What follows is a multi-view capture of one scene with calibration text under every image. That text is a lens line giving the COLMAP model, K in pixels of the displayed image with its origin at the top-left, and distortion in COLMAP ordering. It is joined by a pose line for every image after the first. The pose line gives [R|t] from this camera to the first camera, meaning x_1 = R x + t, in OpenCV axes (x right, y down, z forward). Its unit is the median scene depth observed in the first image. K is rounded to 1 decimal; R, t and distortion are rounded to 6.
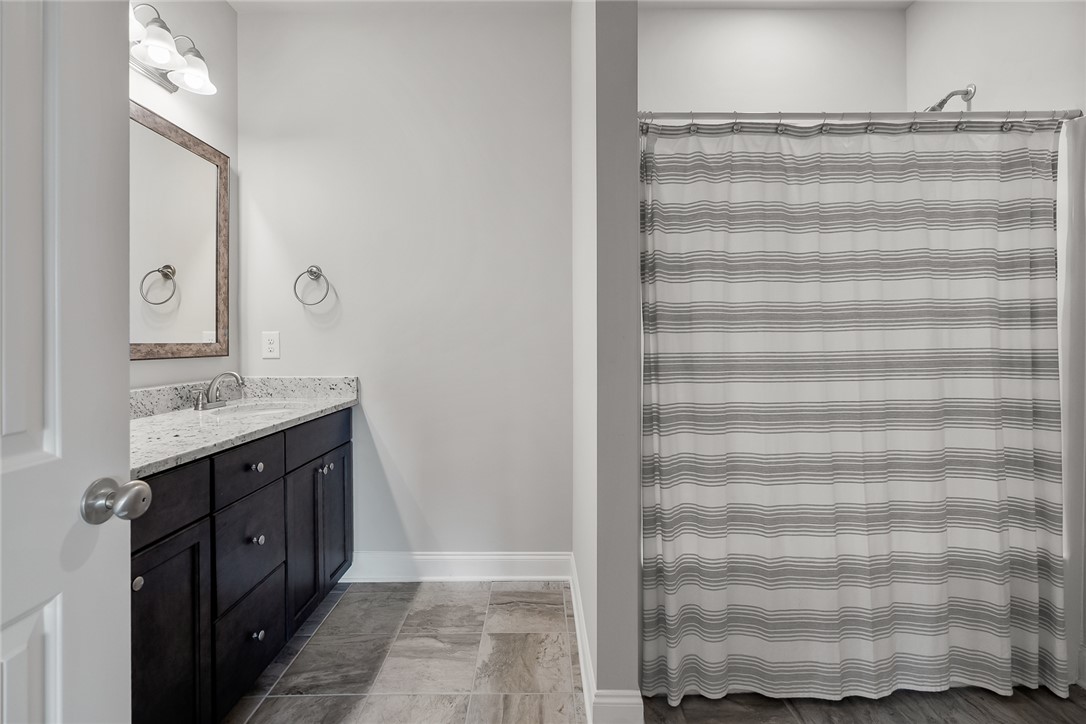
lens RADIAL K [[495.6, 0, 554.0], [0, 495.6, 343.4], [0, 0, 1]] dist [-0.011614, 0.003622]
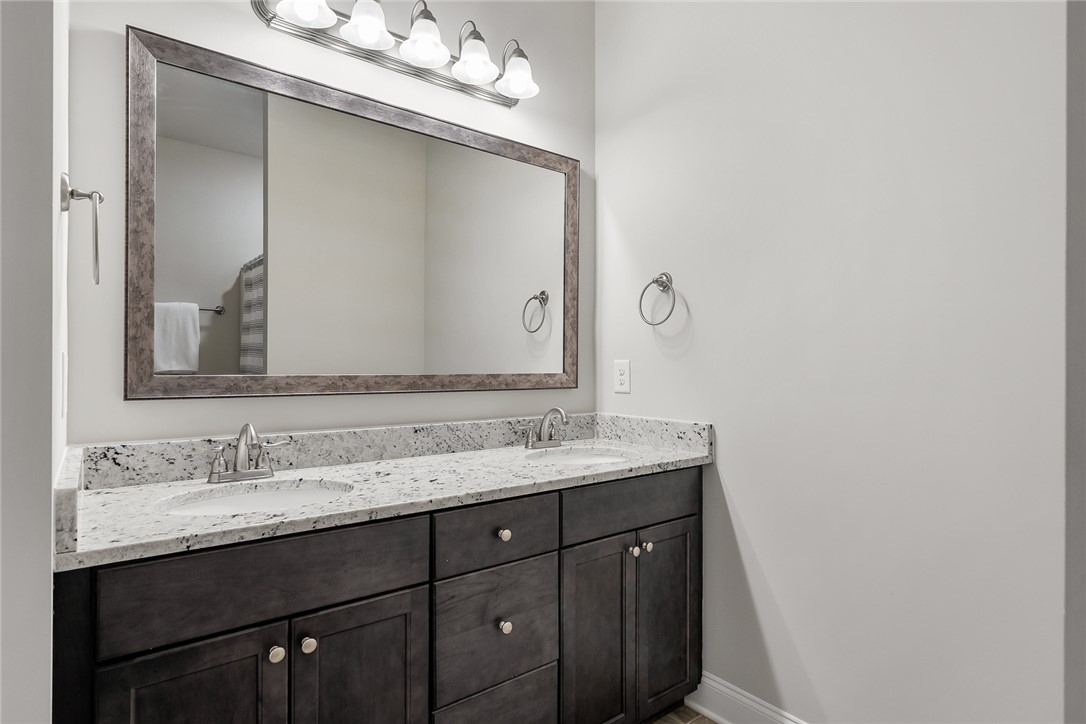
lens RADIAL K [[585.2, 0, 514.3], [0, 585.2, 364.7], [0, 0, 1]] dist [-0.006965, 0.001901]
pose [[0.595263, 0.003885, -0.803521, 0.160554], [-0.008545, 0.999962, -0.001495, -0.020711], [0.803485, 0.007756, 0.595274, 0.441884]]
